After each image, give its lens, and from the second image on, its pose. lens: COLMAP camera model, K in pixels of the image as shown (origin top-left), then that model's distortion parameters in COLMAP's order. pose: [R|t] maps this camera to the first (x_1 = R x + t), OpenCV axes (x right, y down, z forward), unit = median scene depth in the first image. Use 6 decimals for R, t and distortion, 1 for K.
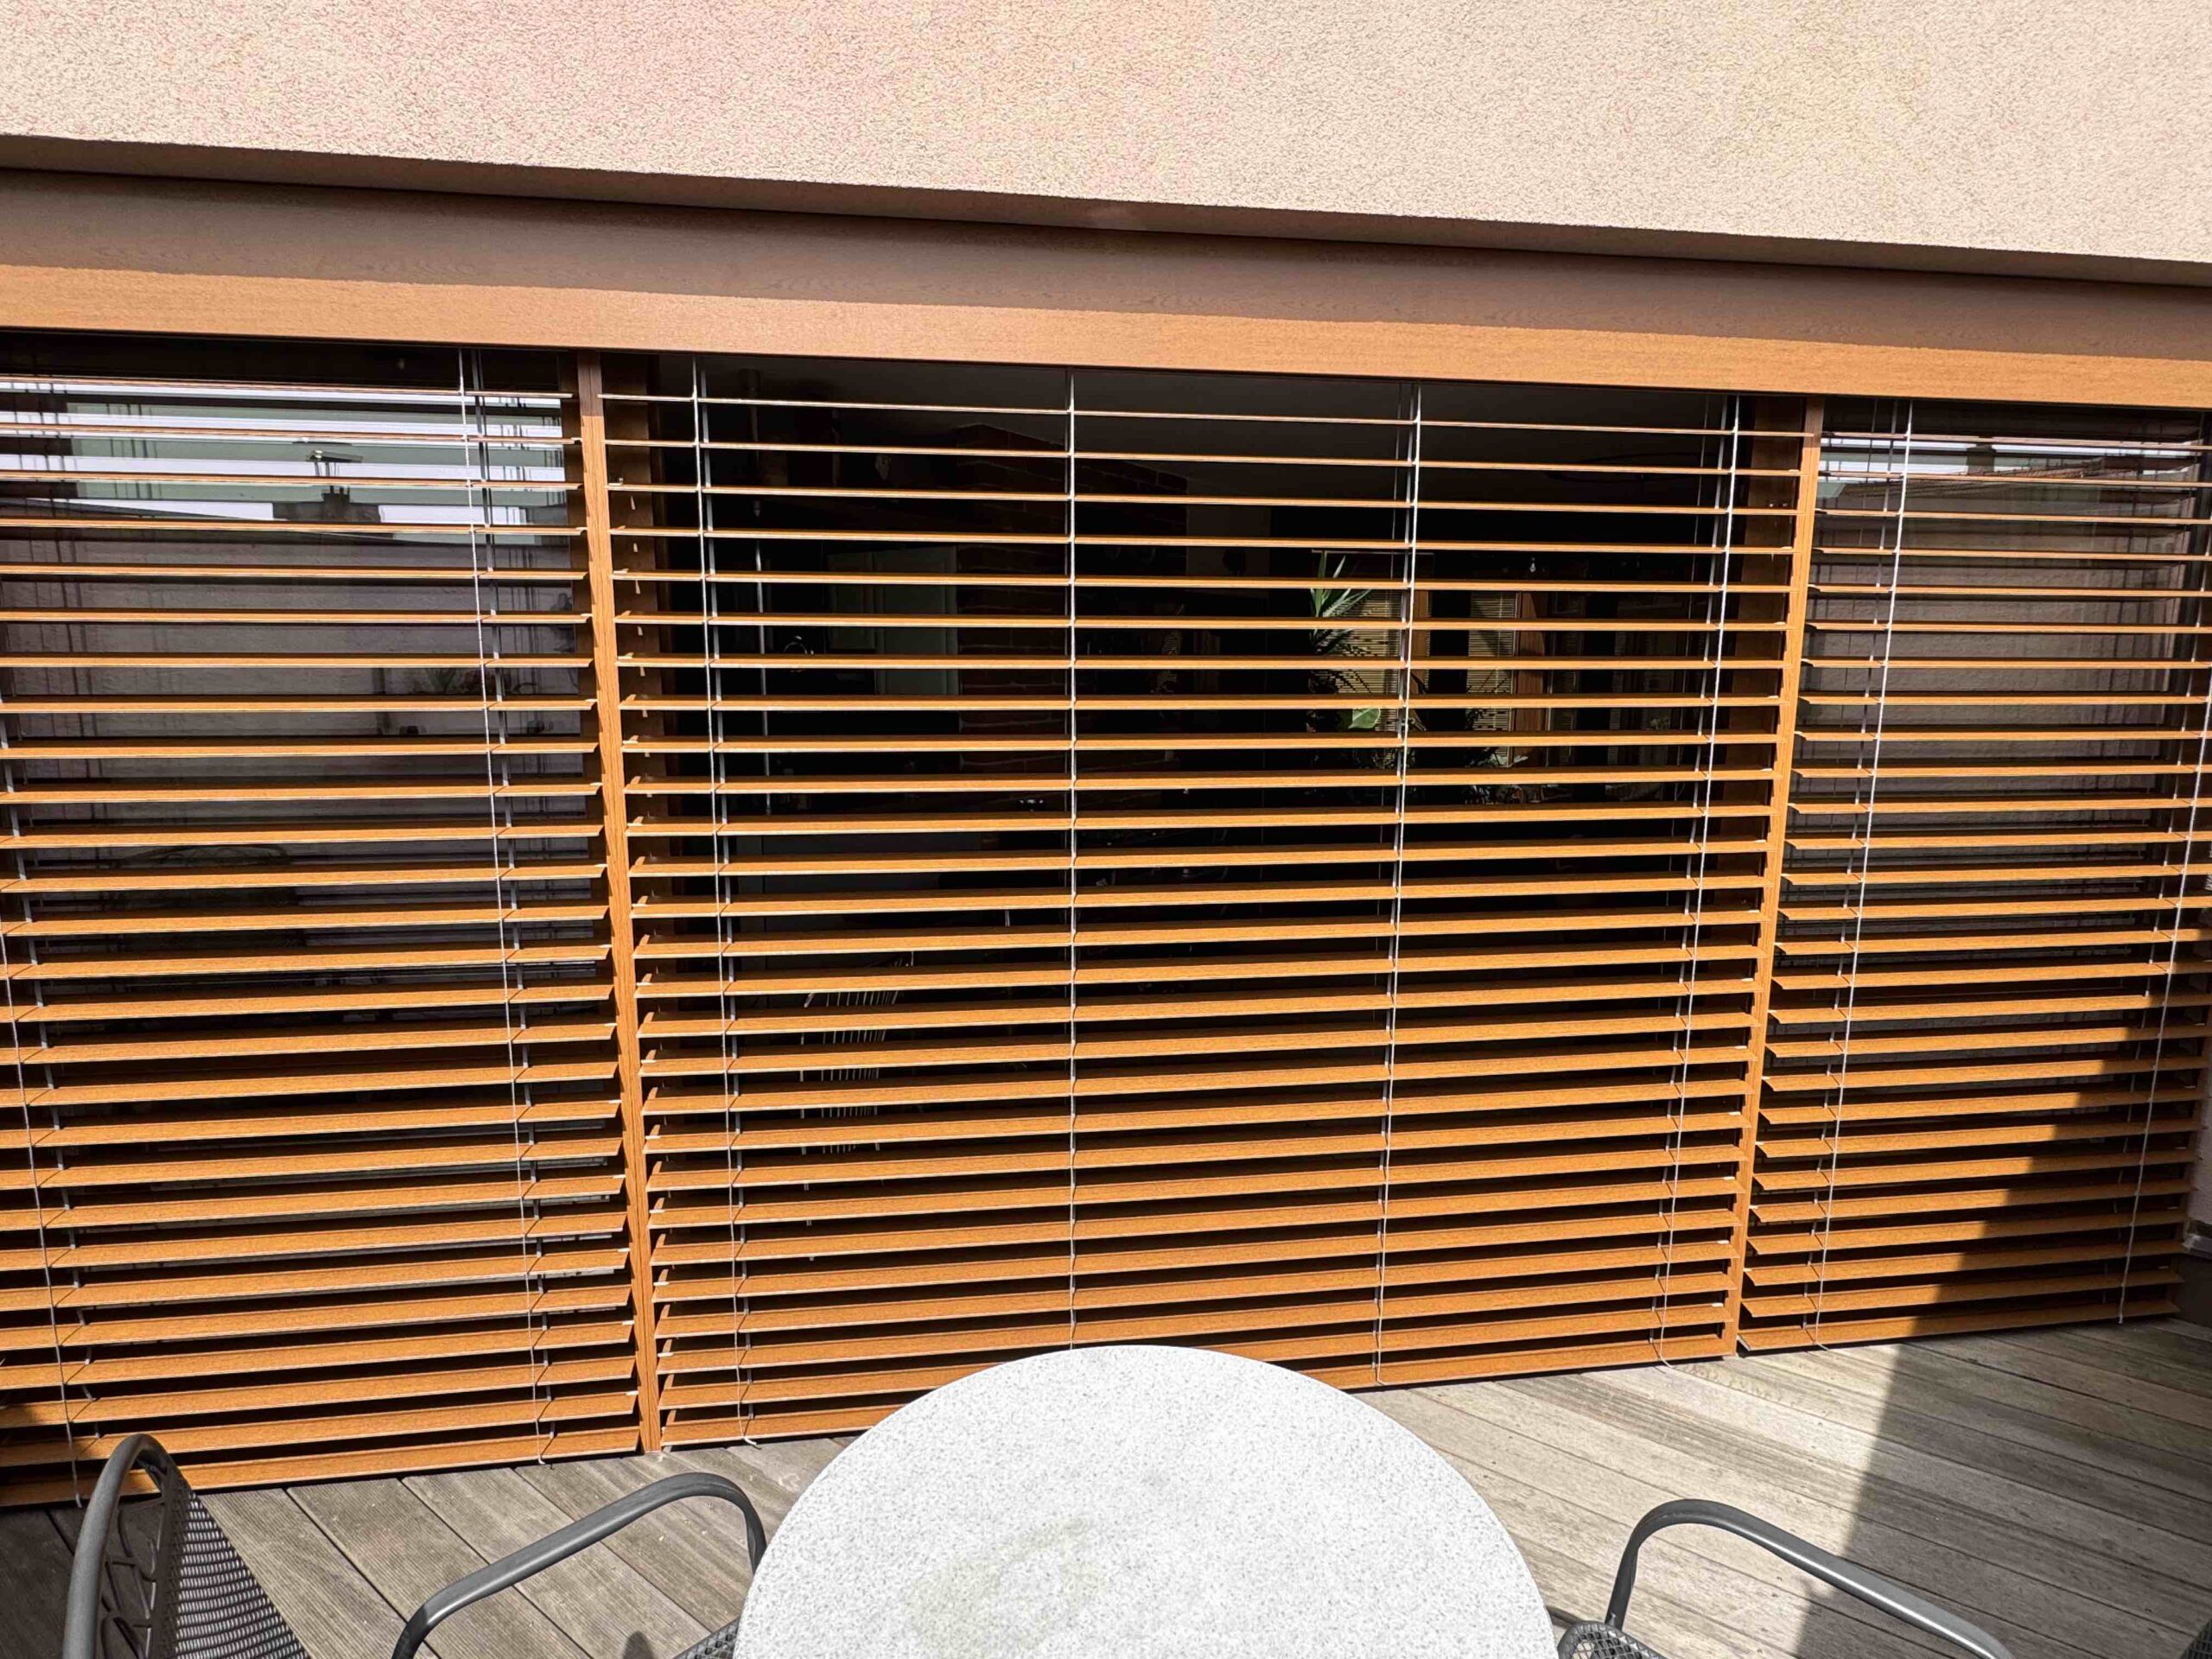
lens RADIAL K [[1151.2, 0, 1106.0], [0, 1151.2, 829.5], [0, 0, 1]] dist [-0.000381, -0.000904]
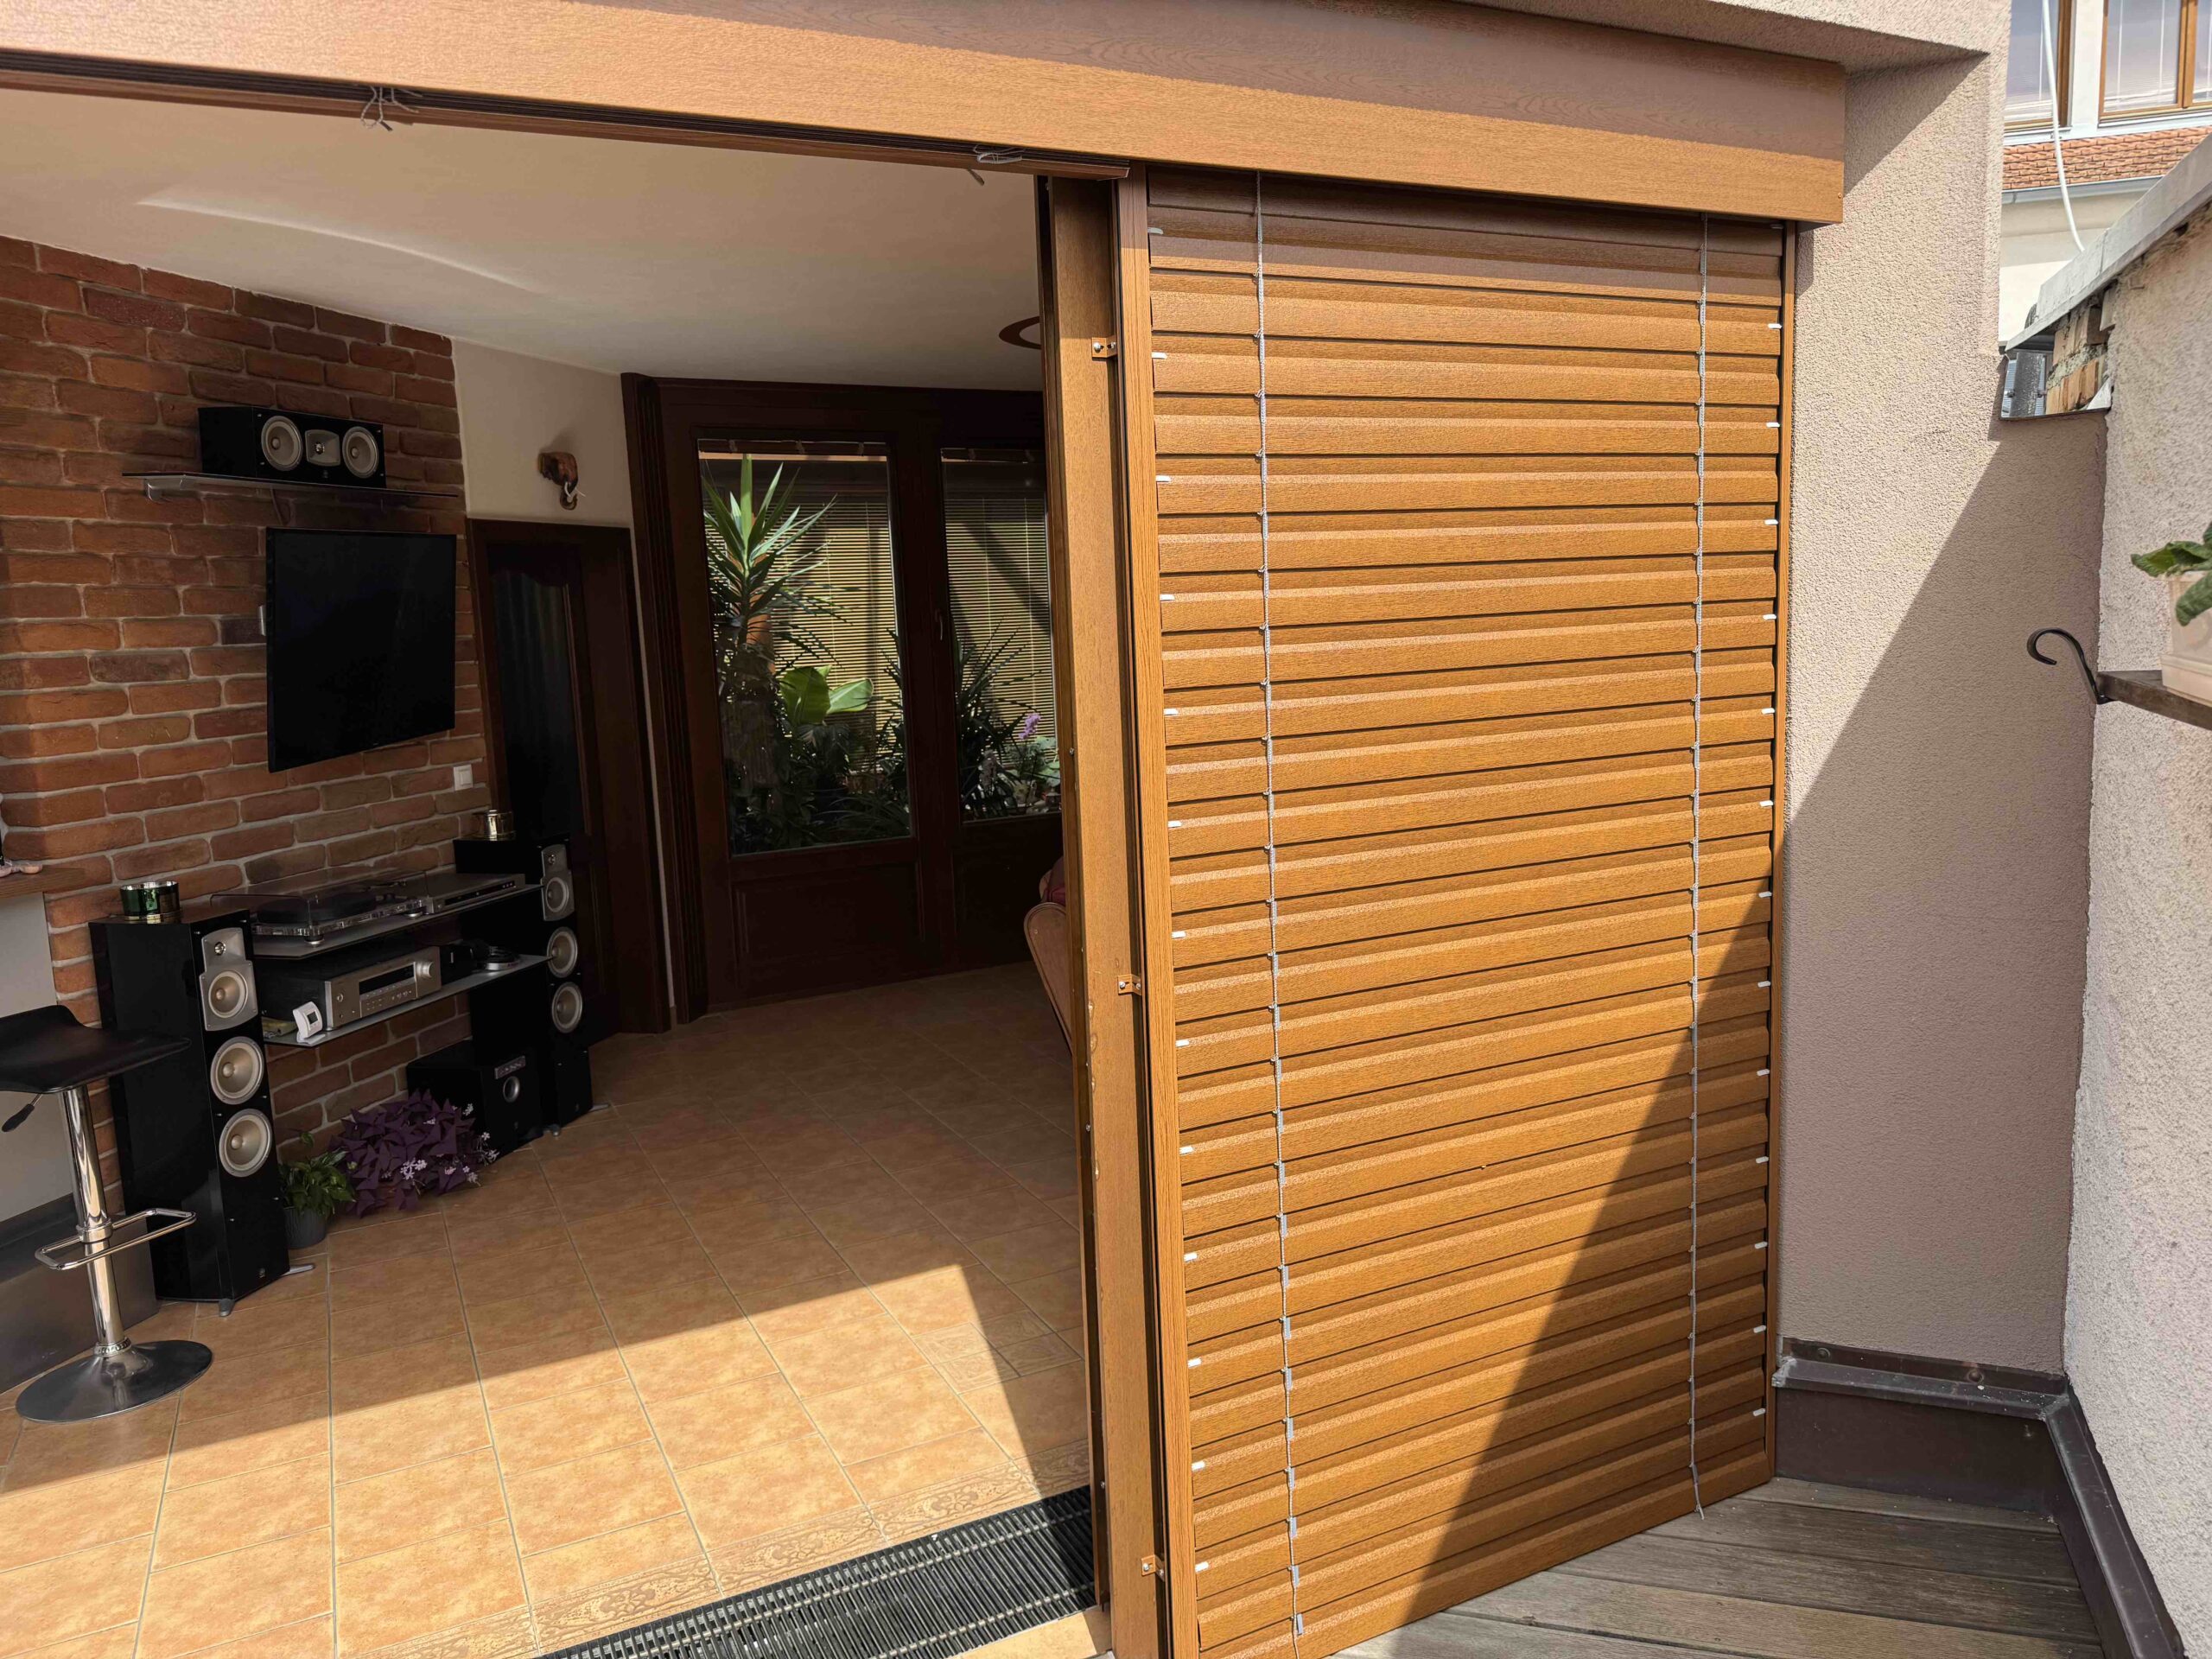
lens RADIAL K [[1588.6, 0, 1108.7], [0, 1588.6, 815.6], [0, 0, 1]] dist [0.000970, -0.003544]
pose [[0.946771, -0.085303, 0.310399, 0.325731], [0.091342, 0.995807, -0.004945, -0.026440], [-0.308675, 0.033034, 0.950594, 0.213955]]
